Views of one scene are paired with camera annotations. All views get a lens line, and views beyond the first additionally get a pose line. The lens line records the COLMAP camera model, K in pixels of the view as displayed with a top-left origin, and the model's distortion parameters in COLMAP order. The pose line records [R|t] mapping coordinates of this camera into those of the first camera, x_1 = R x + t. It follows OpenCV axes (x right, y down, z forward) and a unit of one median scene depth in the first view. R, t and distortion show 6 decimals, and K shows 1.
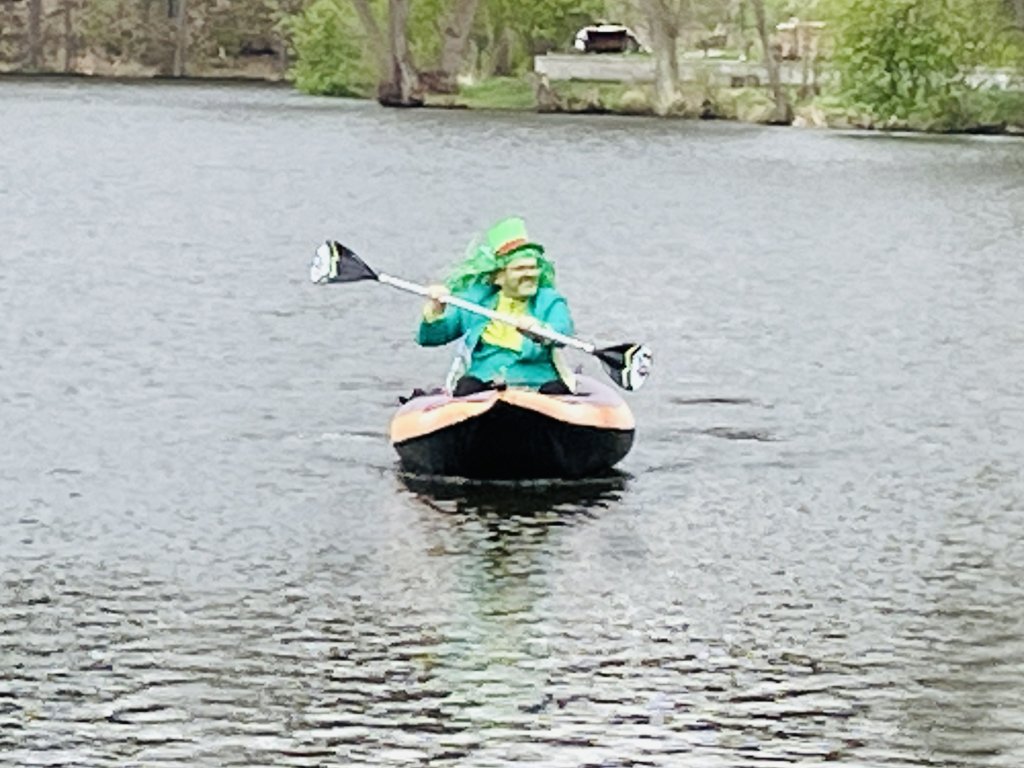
lens RADIAL K [[3931.5, 0, 512.0], [0, 3931.5, 384.0], [0, 0, 1]] dist [-0.017095, 0.000000]
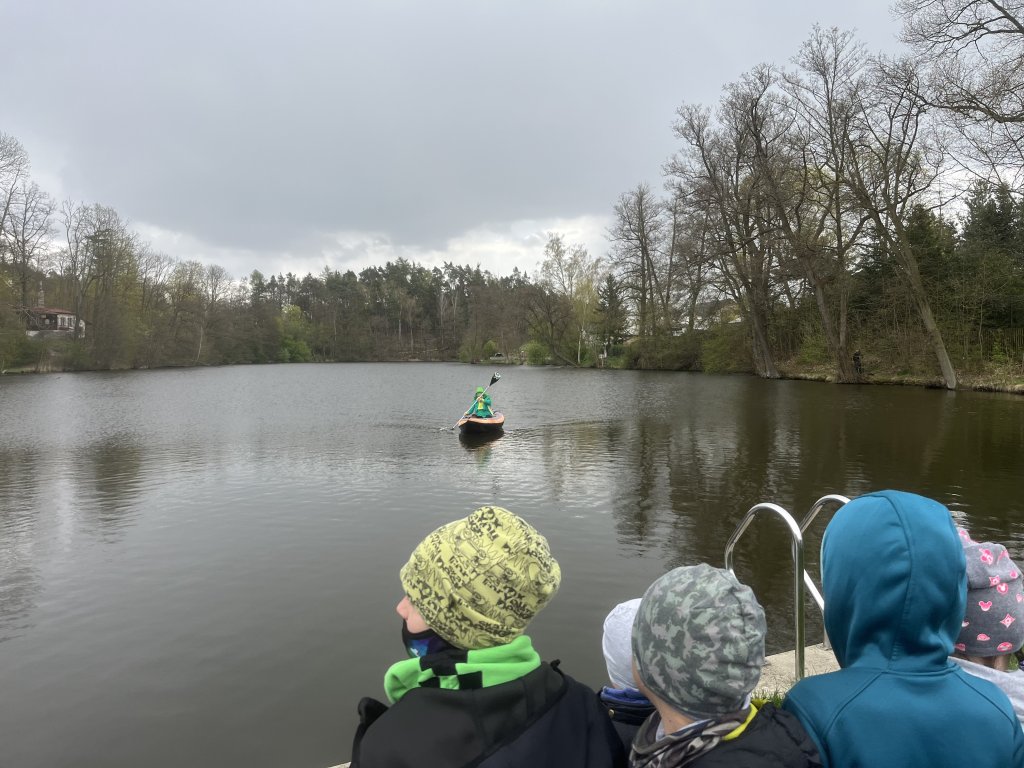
lens RADIAL K [[823.5, 0, 510.0], [0, 823.5, 375.4], [0, 0, 1]] dist [0.064195, -0.051044]
pose [[0.998577, -0.033516, 0.041487, -0.023444], [0.035843, 0.997750, -0.056665, 0.048022], [-0.039494, 0.058072, 0.997531, -0.644890]]
